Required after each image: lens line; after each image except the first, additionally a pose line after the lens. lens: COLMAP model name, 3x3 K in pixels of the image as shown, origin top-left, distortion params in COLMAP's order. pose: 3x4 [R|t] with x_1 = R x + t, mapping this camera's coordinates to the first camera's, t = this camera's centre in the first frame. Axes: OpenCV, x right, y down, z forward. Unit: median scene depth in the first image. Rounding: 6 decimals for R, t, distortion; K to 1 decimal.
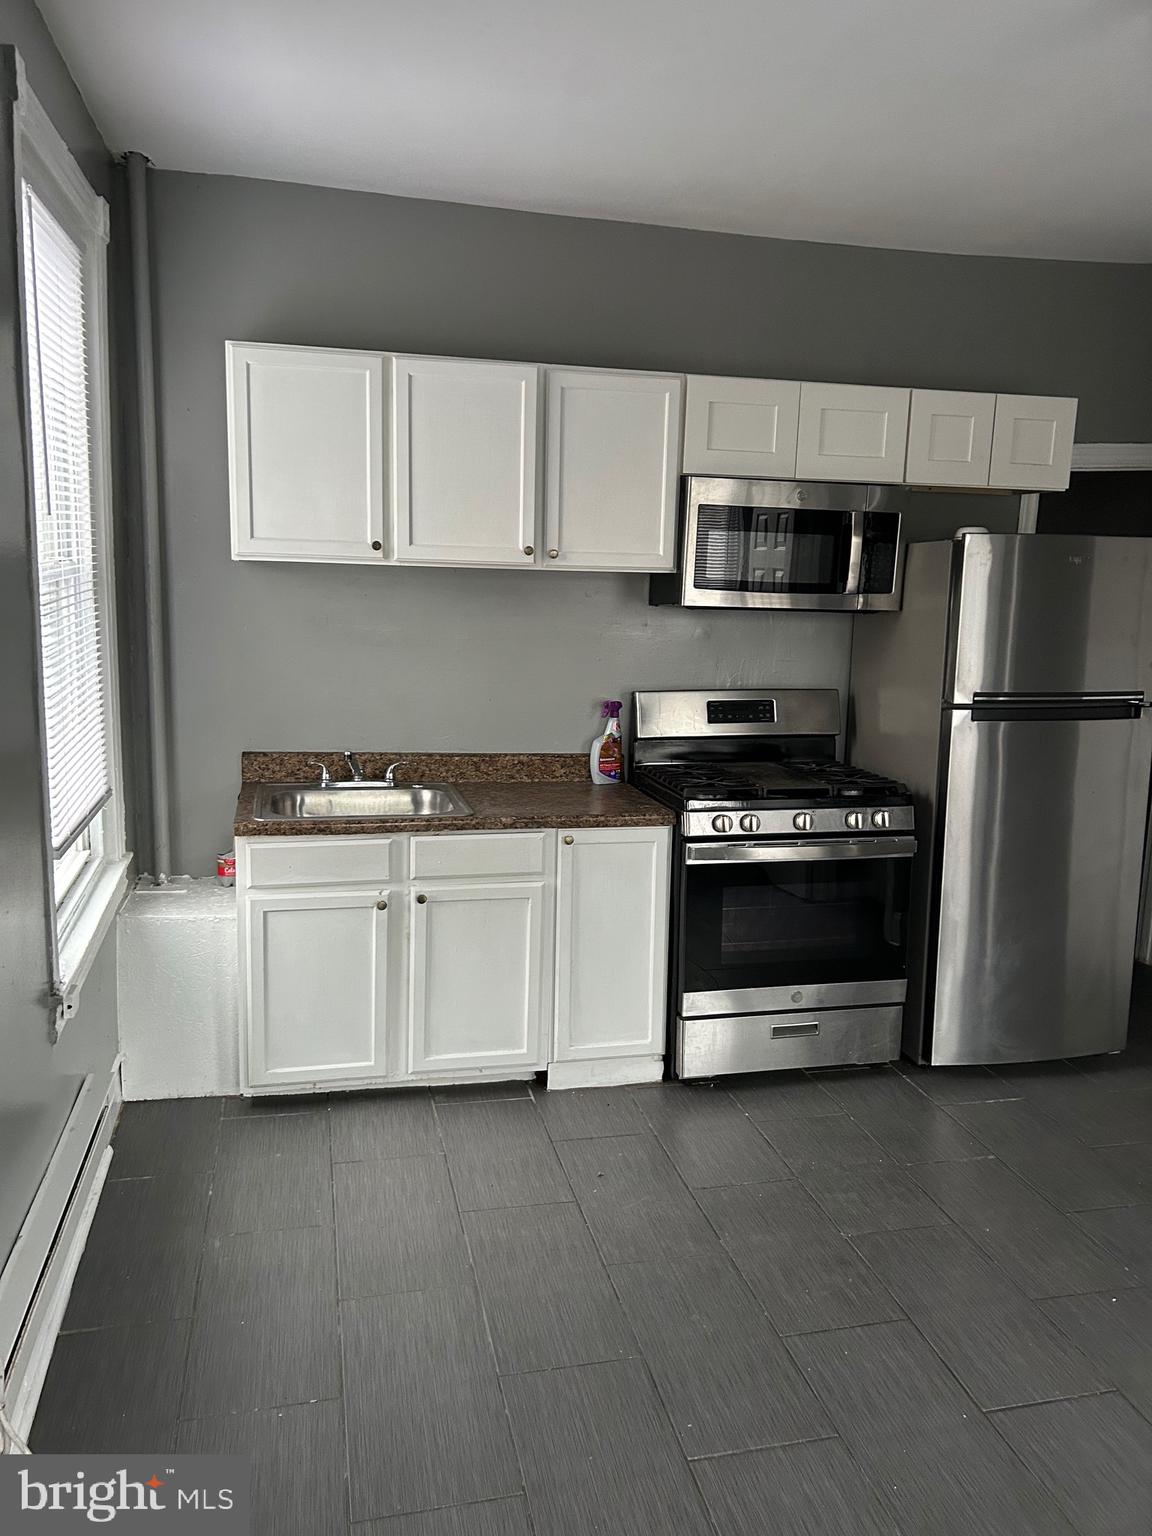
lens RADIAL K [[1161.1, 0, 584.8], [0, 1161.1, 771.3], [0, 0, 1]] dist [0.061090, -0.072402]
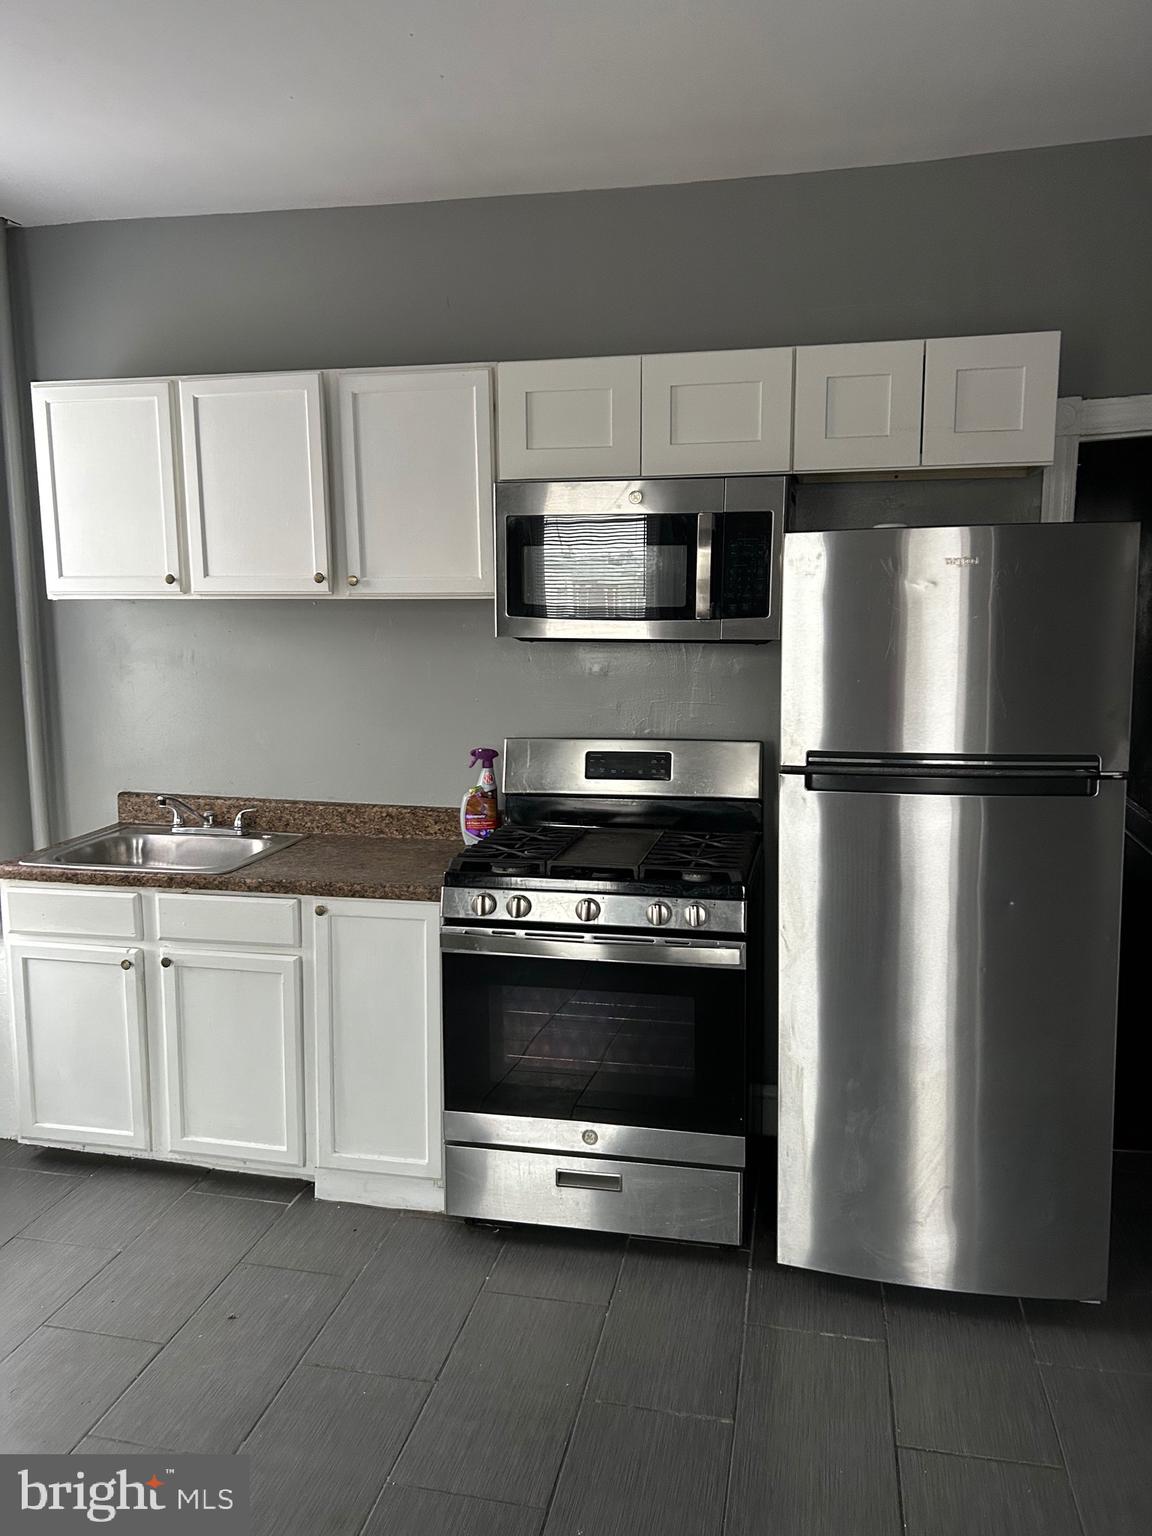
lens RADIAL K [[1161.1, 0, 572.7], [0, 1161.1, 753.3], [0, 0, 1]] dist [0.061090, -0.072402]
pose [[0.899439, 0.026034, -0.436270, 0.503582], [-0.046321, 0.998280, -0.035927, -0.032509], [0.434584, 0.052522, 0.899098, 0.283666]]
